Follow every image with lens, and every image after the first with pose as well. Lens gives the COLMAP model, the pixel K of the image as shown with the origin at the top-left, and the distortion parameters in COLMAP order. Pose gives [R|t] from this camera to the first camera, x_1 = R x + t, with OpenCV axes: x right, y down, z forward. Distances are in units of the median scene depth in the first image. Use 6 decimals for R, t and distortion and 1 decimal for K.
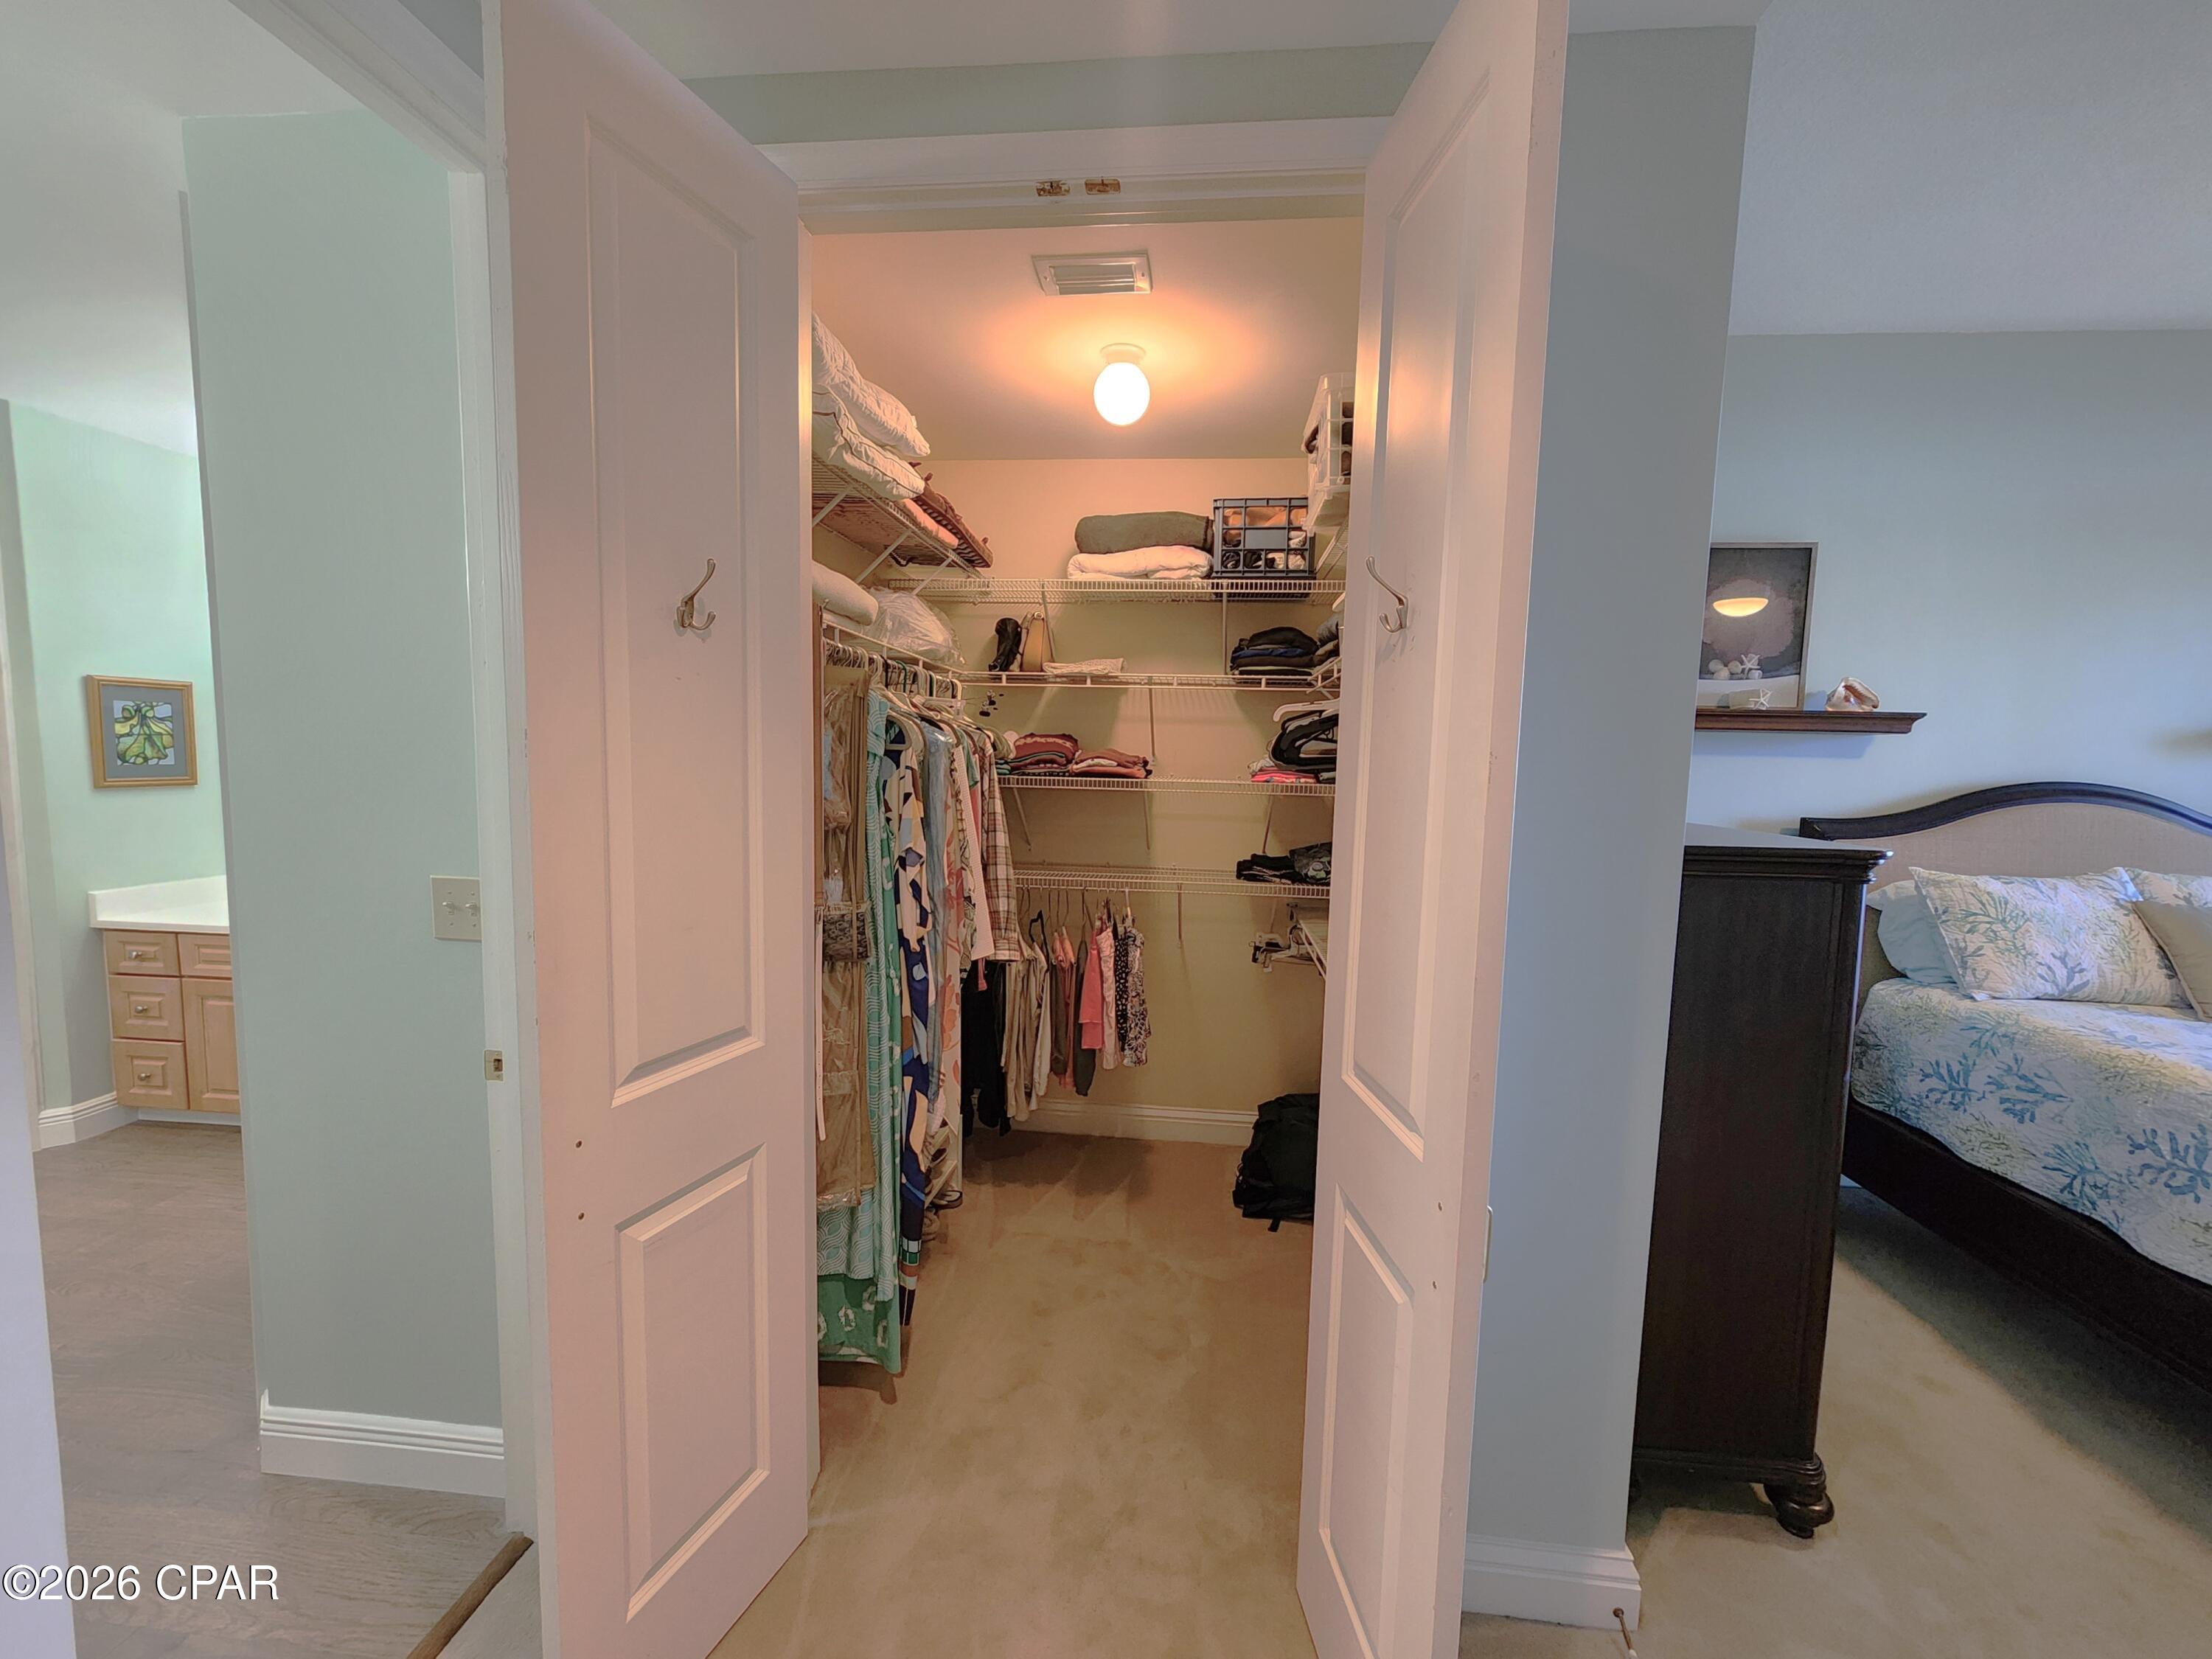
lens RADIAL K [[890.6, 0, 1105.8], [0, 890.6, 823.7], [0, 0, 1]] dist [-0.000034, 0.000033]
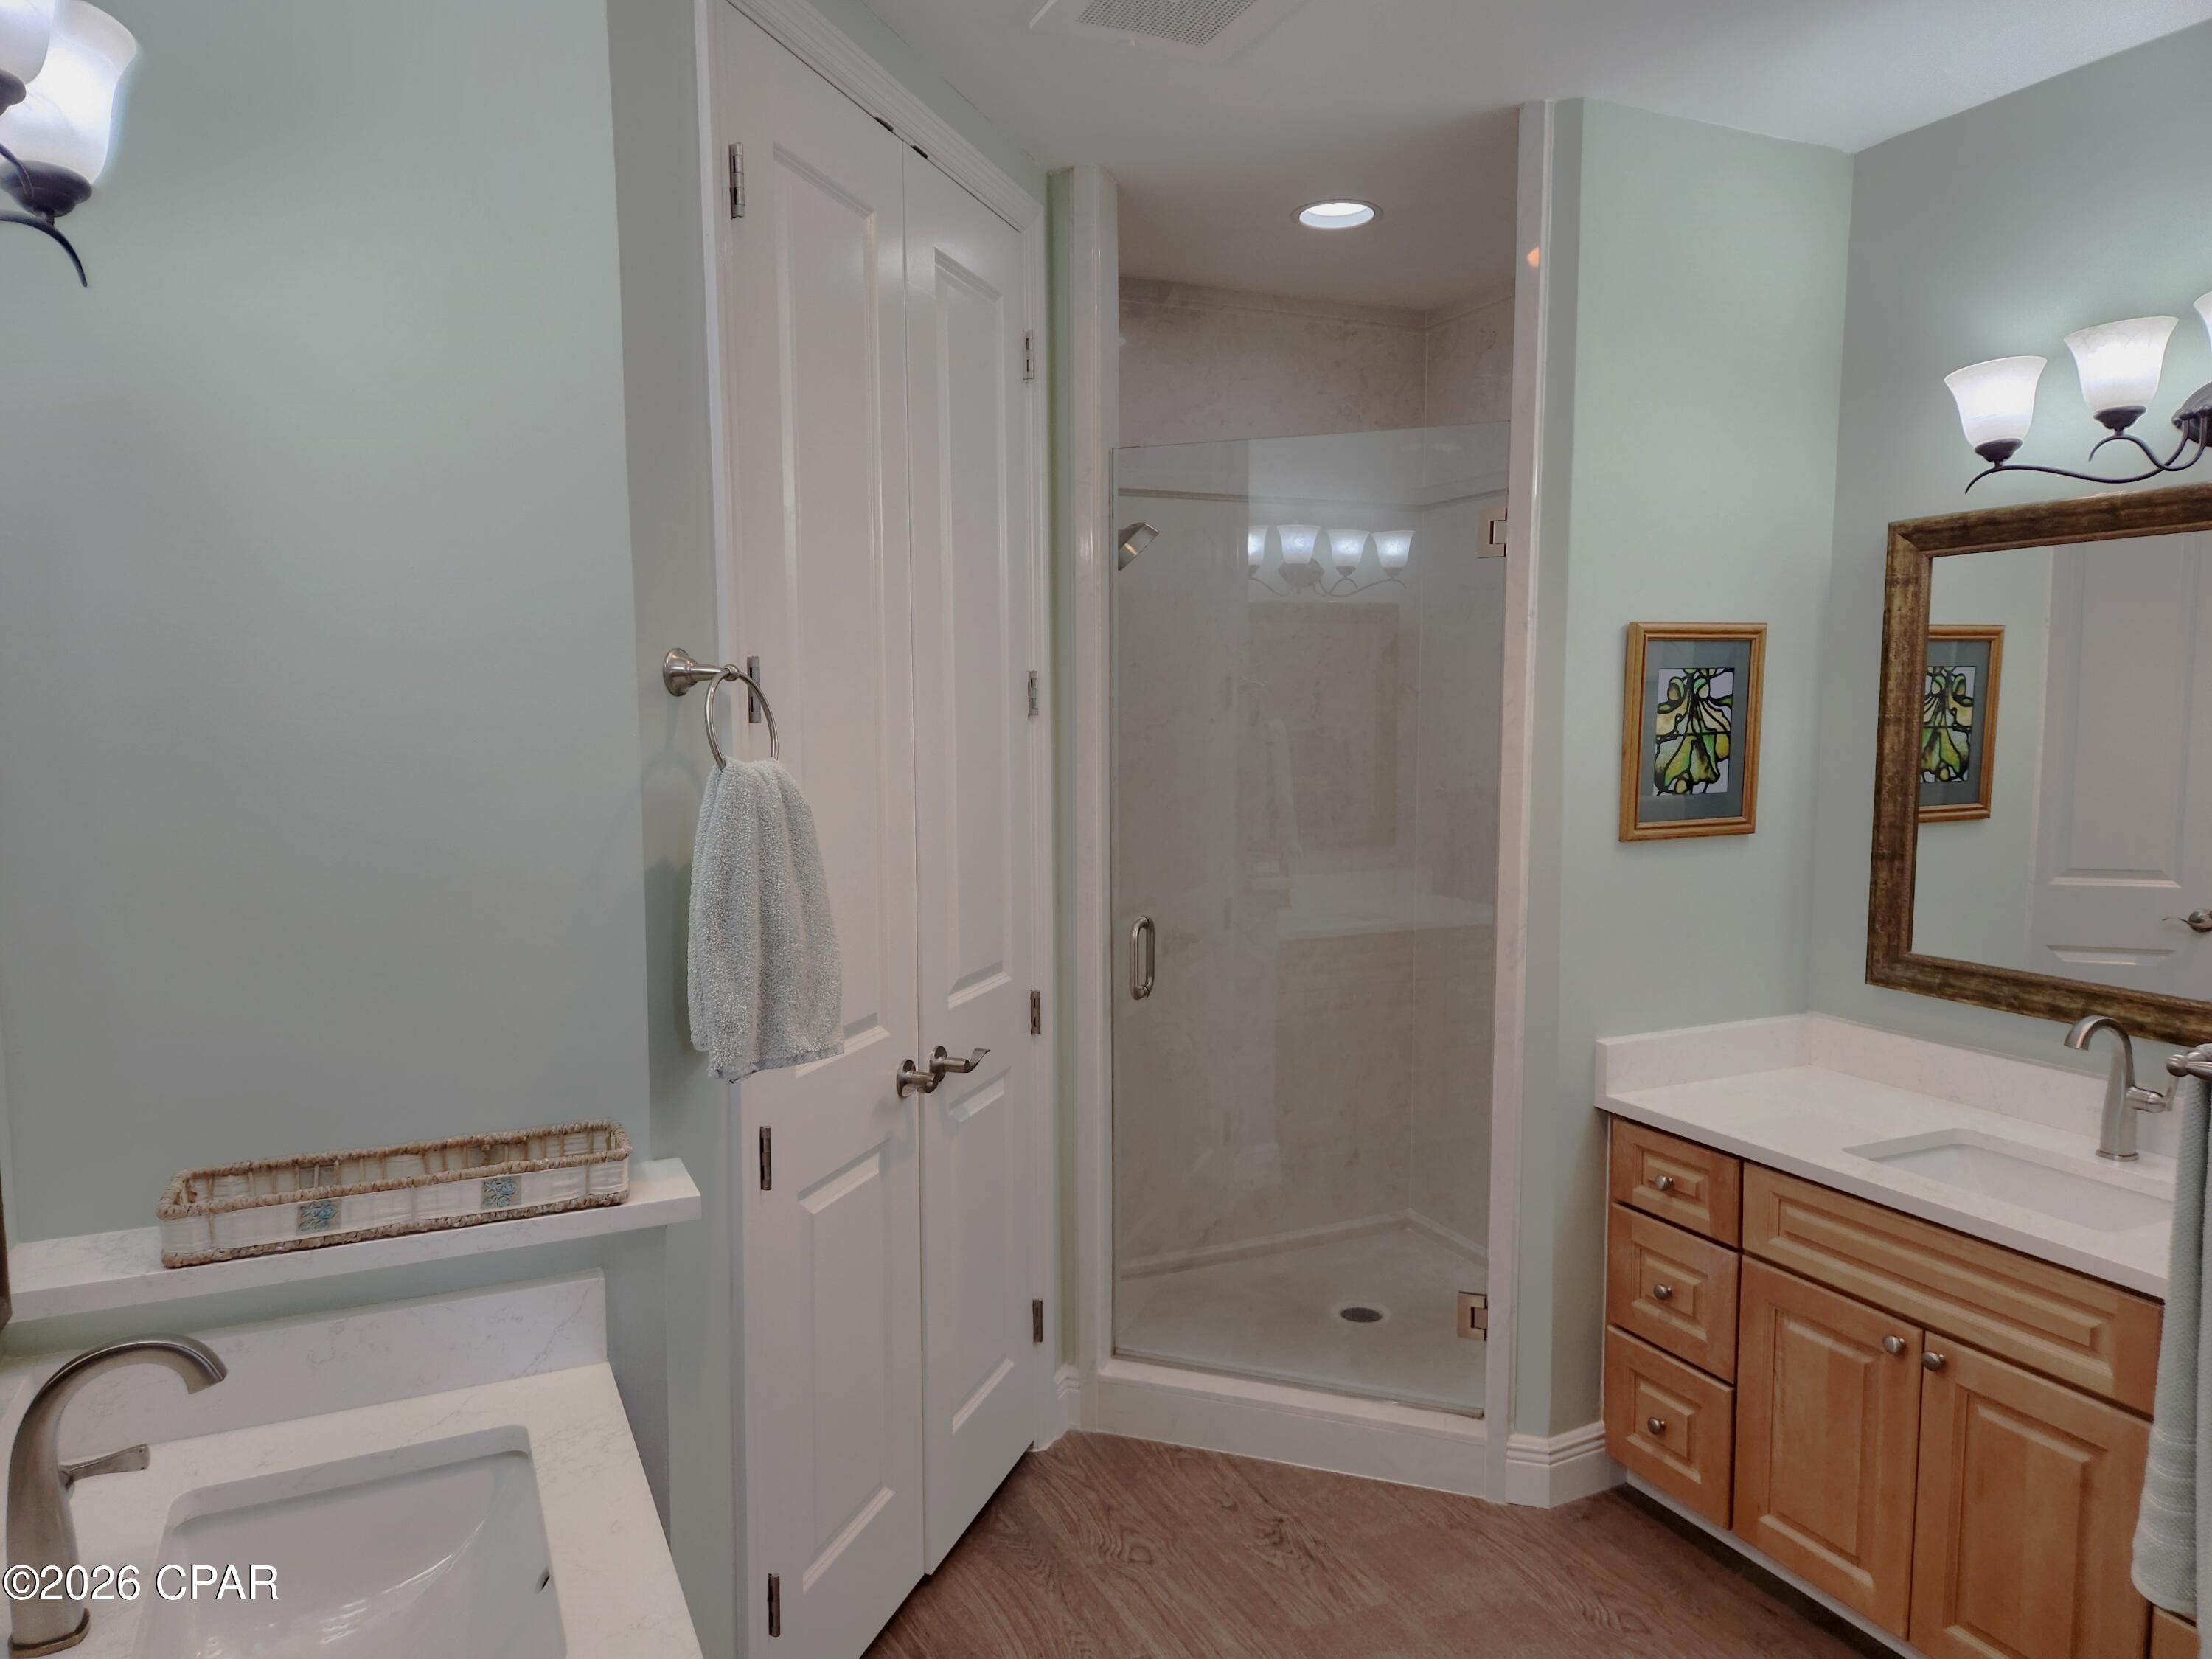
lens RADIAL K [[1451.7, 0, 1099.3], [0, 1451.7, 834.4], [0, 0, 1]] dist [0.050452, 0.000242]
pose [[0.527115, 0.067547, -0.847105, -0.566016], [-0.061998, 0.997236, 0.040940, -0.058227], [0.847530, 0.030939, 0.529846, 0.289221]]
